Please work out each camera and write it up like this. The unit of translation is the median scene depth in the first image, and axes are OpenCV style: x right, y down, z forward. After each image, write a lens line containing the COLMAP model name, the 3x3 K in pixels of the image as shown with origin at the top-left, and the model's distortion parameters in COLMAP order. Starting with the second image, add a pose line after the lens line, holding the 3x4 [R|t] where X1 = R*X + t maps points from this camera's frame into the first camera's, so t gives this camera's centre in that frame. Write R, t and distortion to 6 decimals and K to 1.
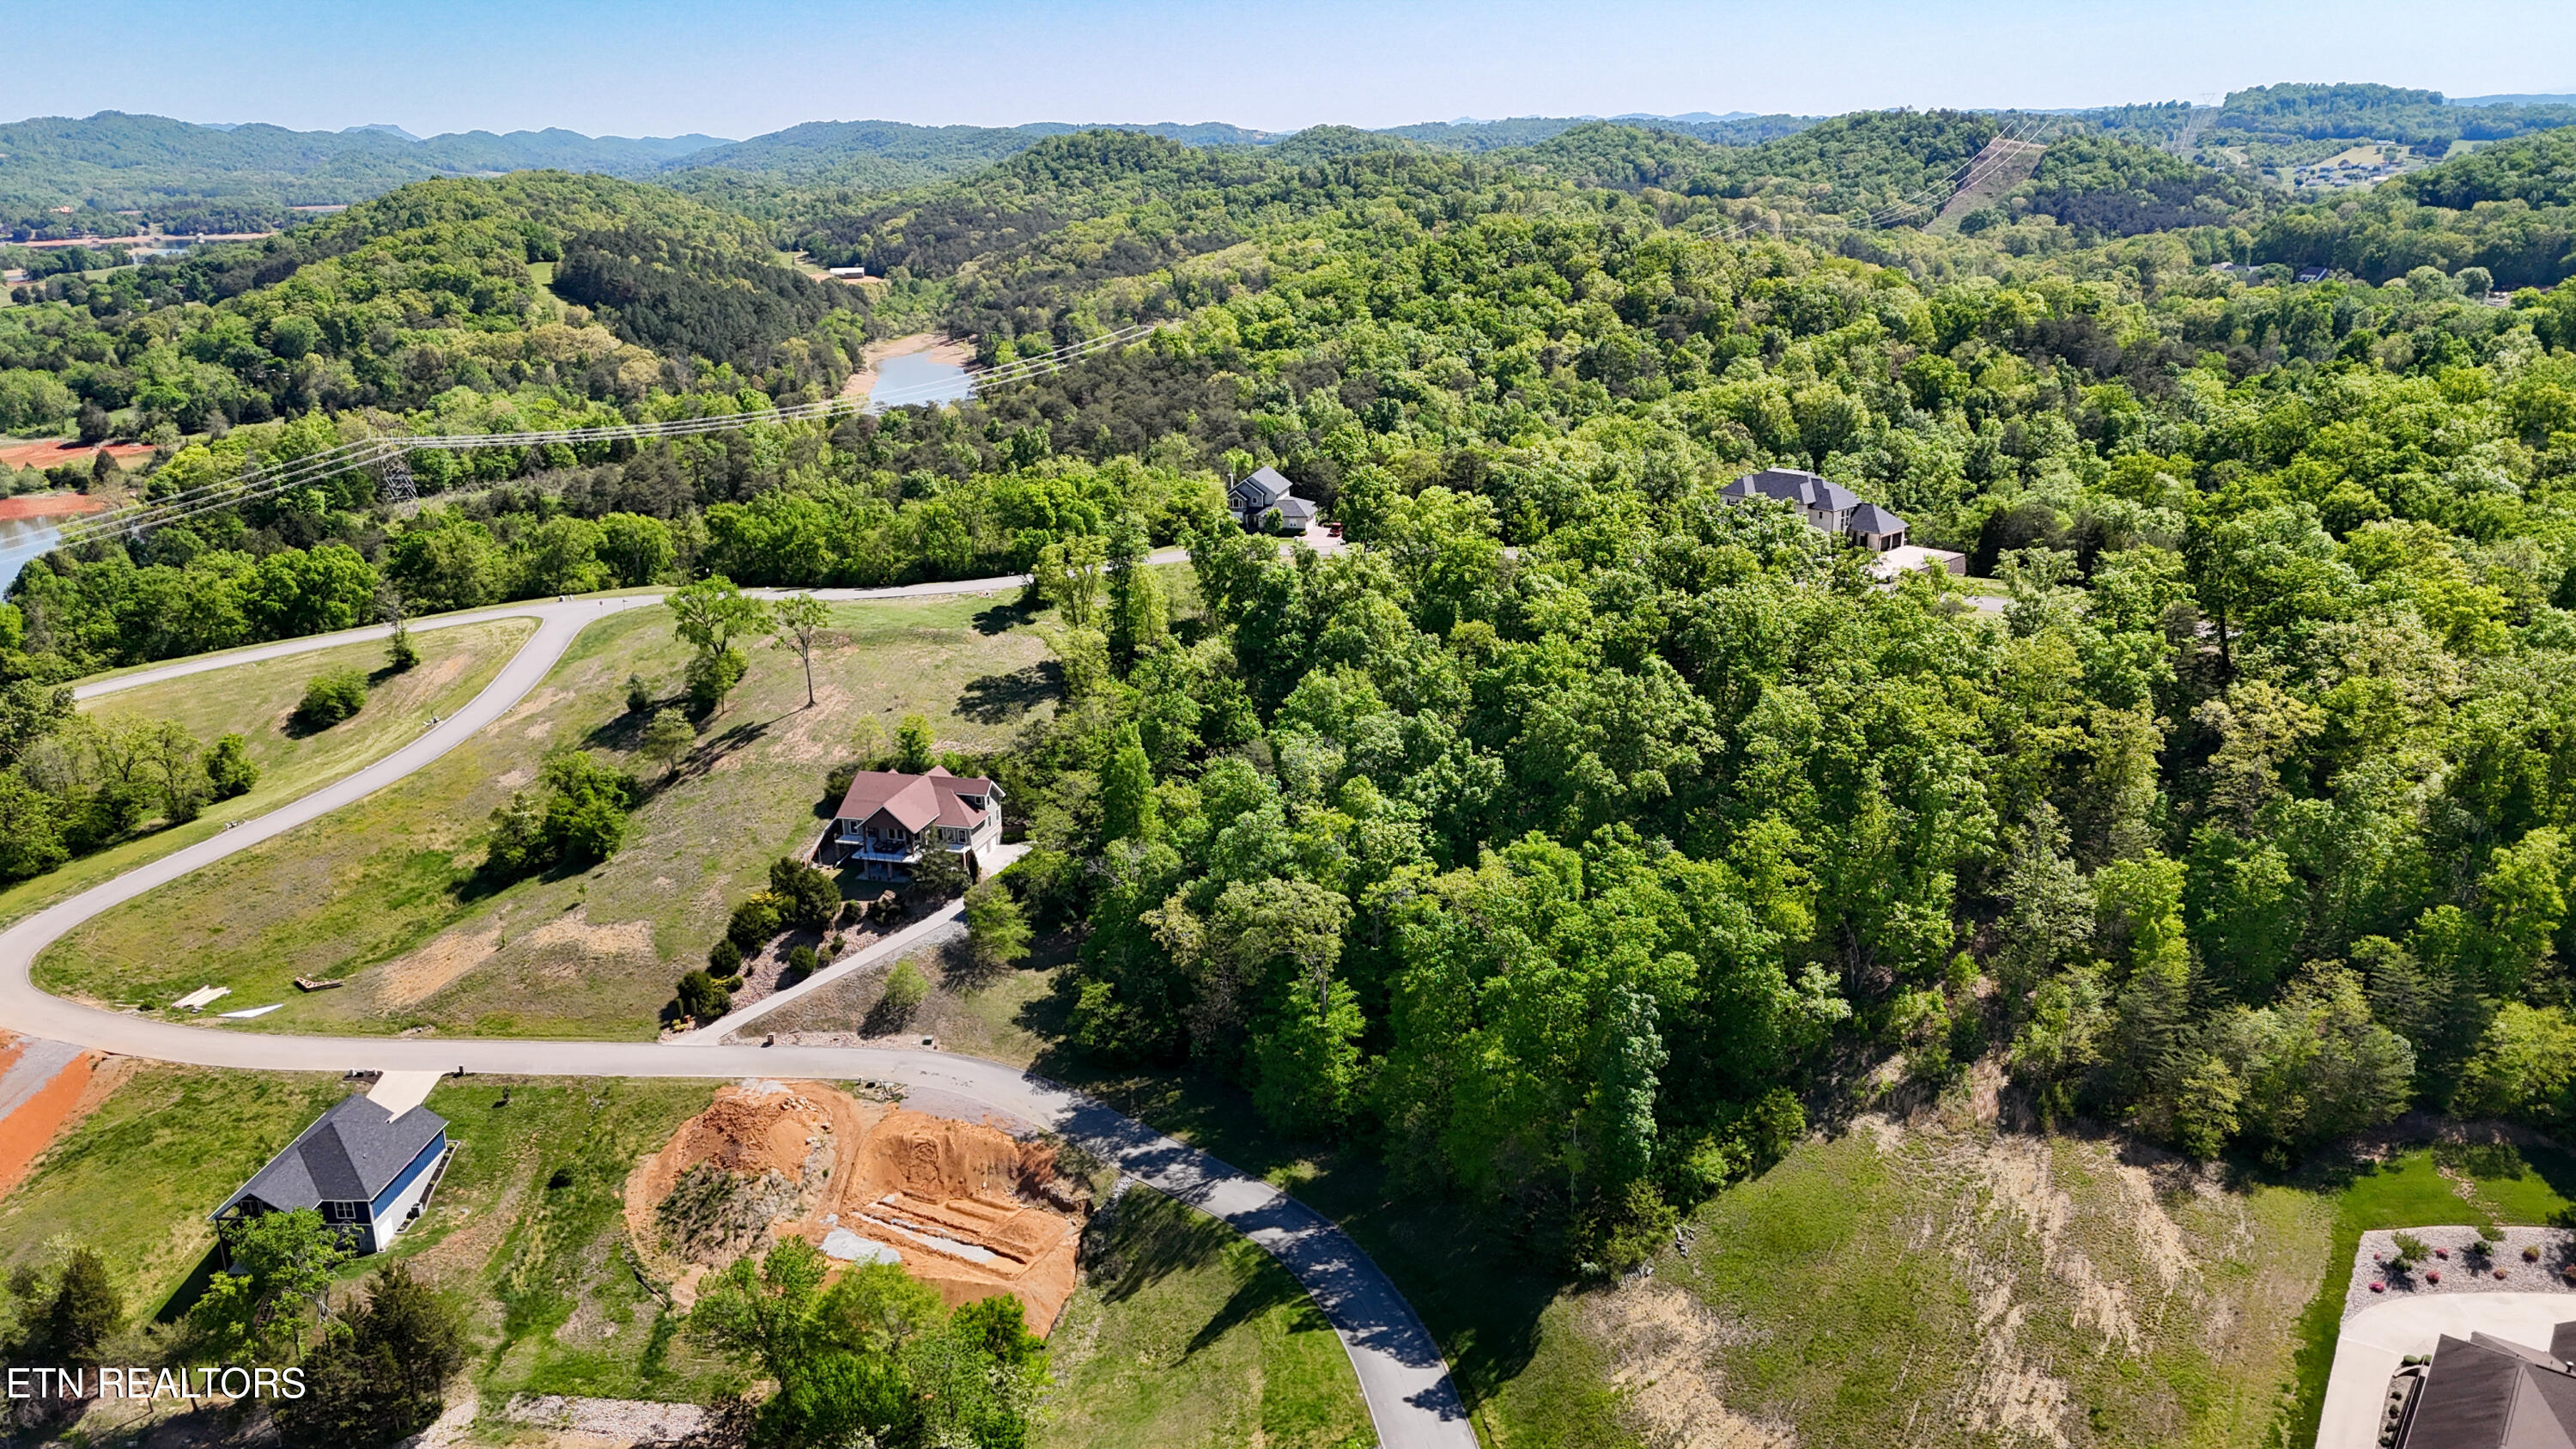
lens RADIAL K [[1918.3, 0, 1273.5], [0, 1918.3, 799.6], [0, 0, 1]] dist [0.090180, -0.082632]
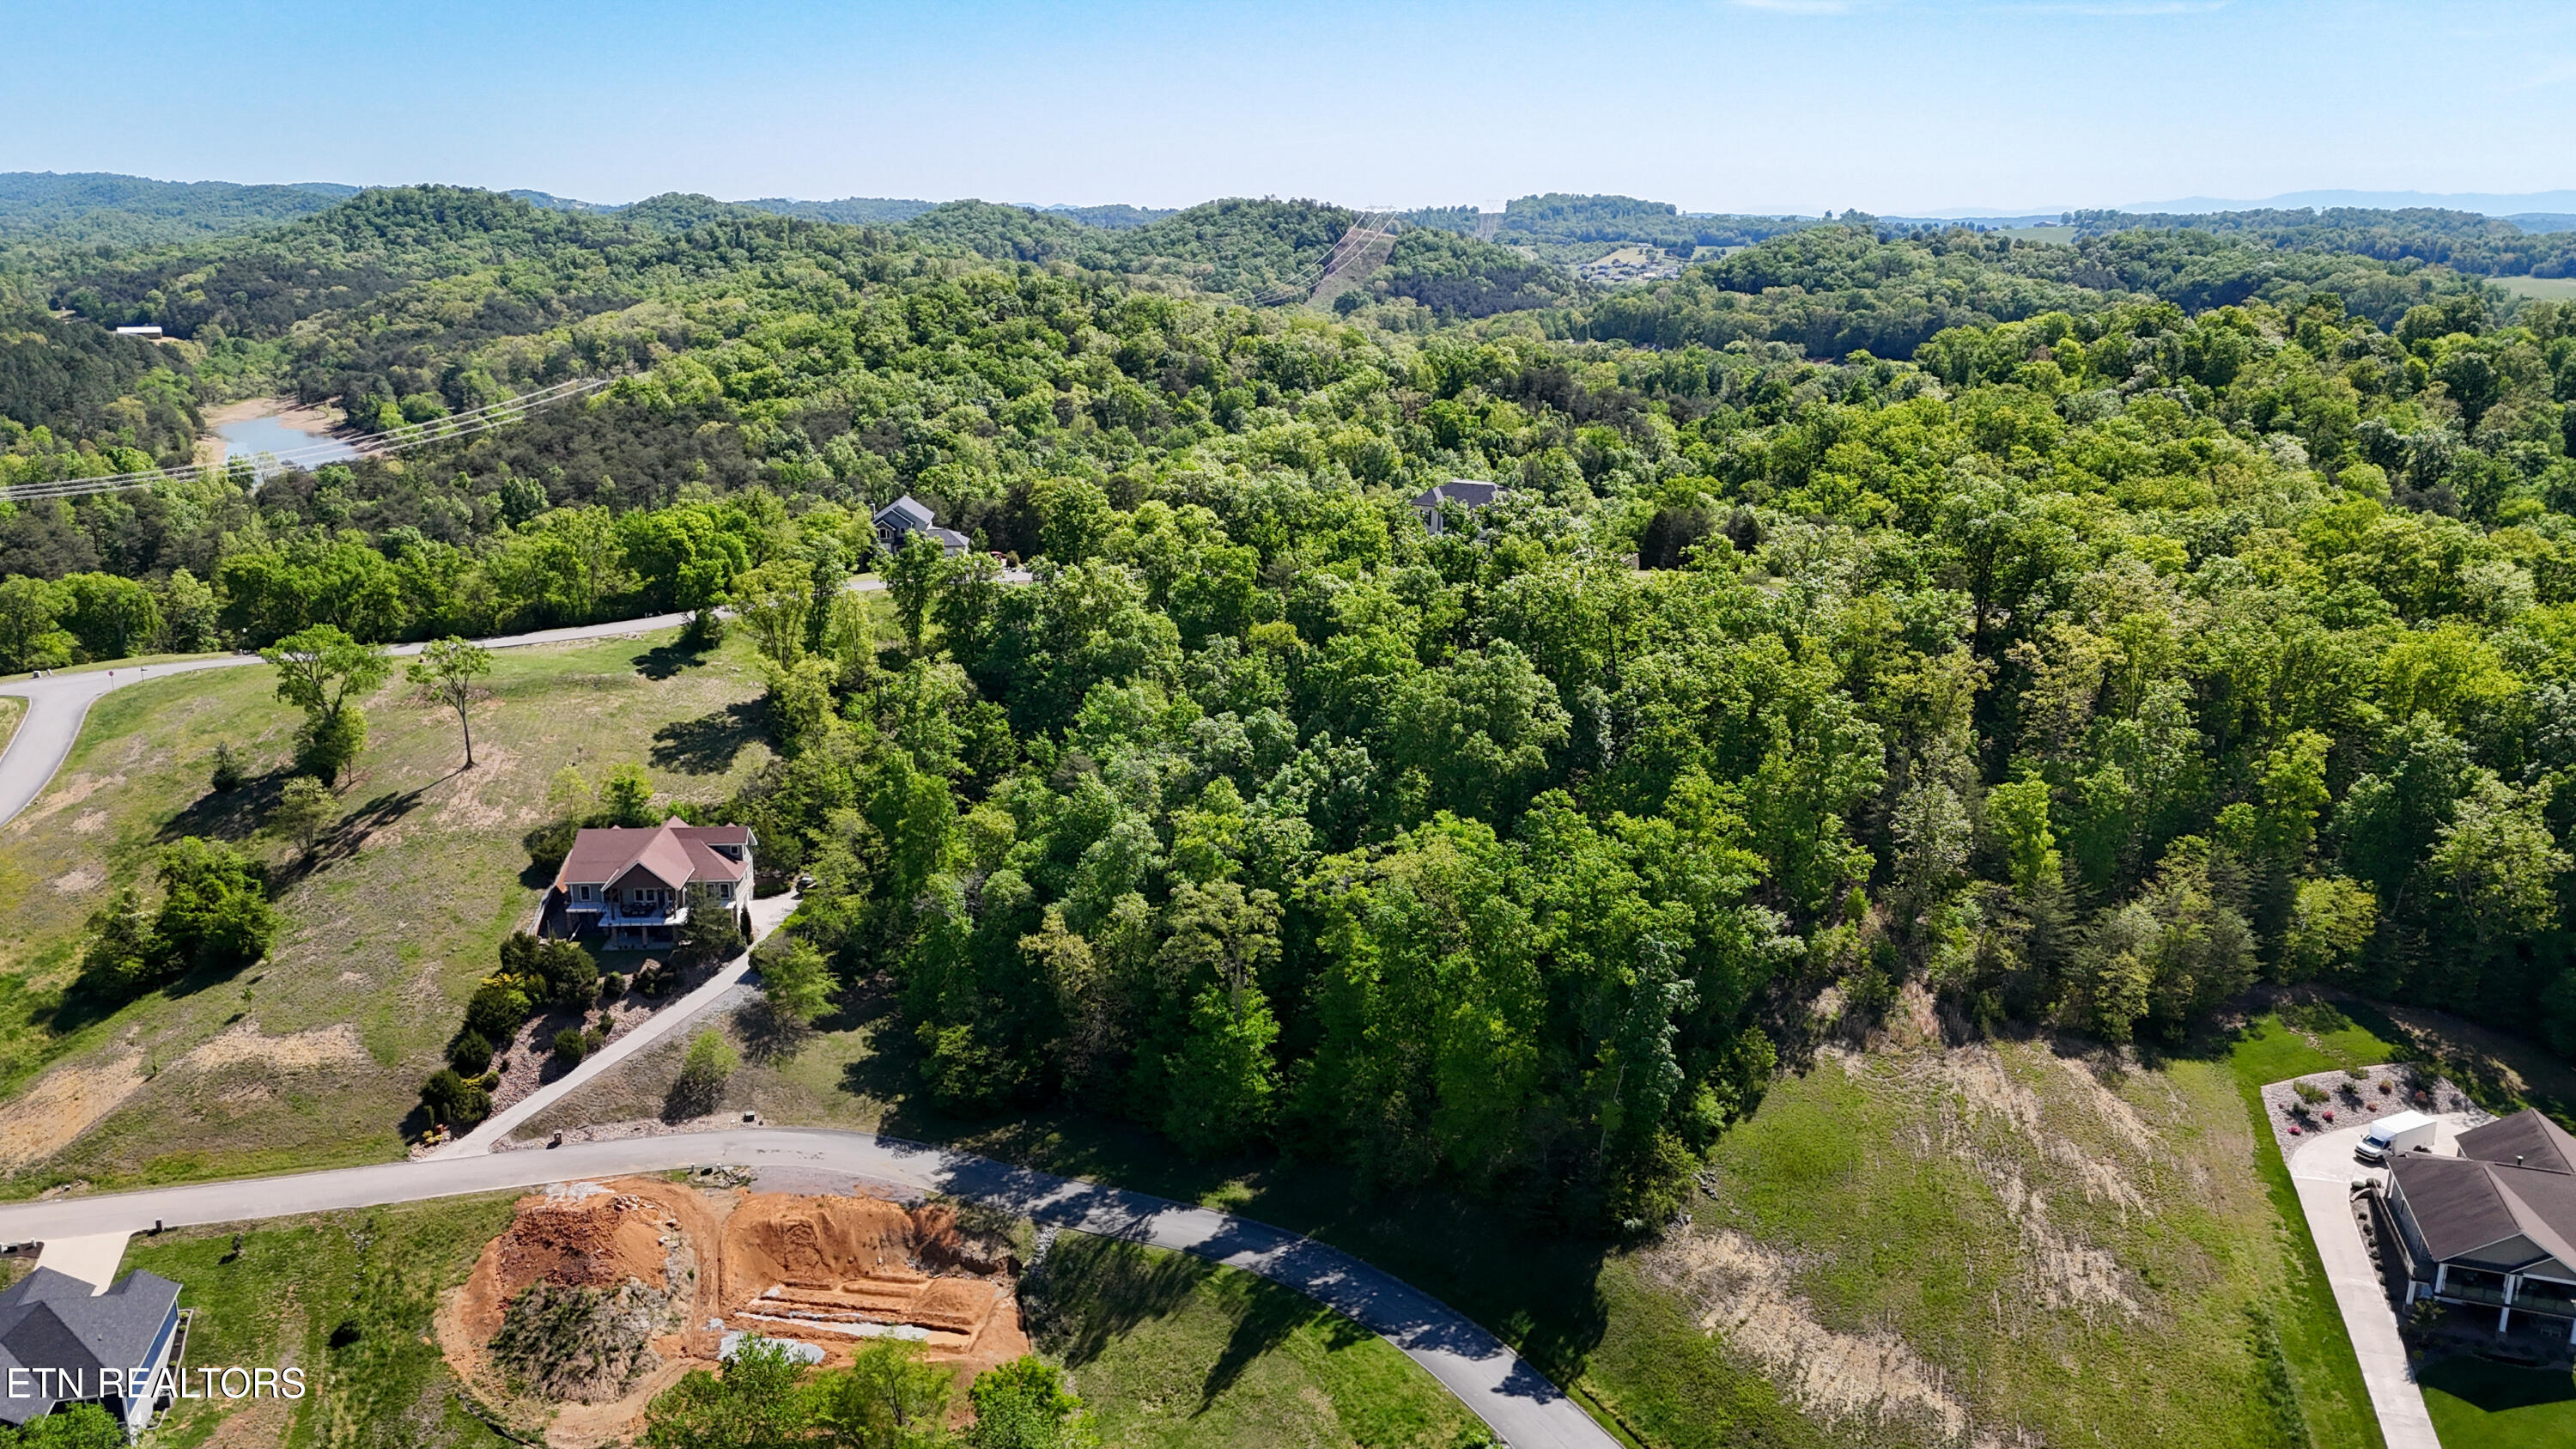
lens RADIAL K [[1918.3, 0, 1273.5], [0, 1918.3, 799.6], [0, 0, 1]] dist [0.090180, -0.082632]
pose [[0.940885, -0.071795, 0.331030, -0.190597], [0.086135, 0.995866, -0.028834, 0.021935], [-0.327591, 0.055643, 0.943180, 0.064828]]
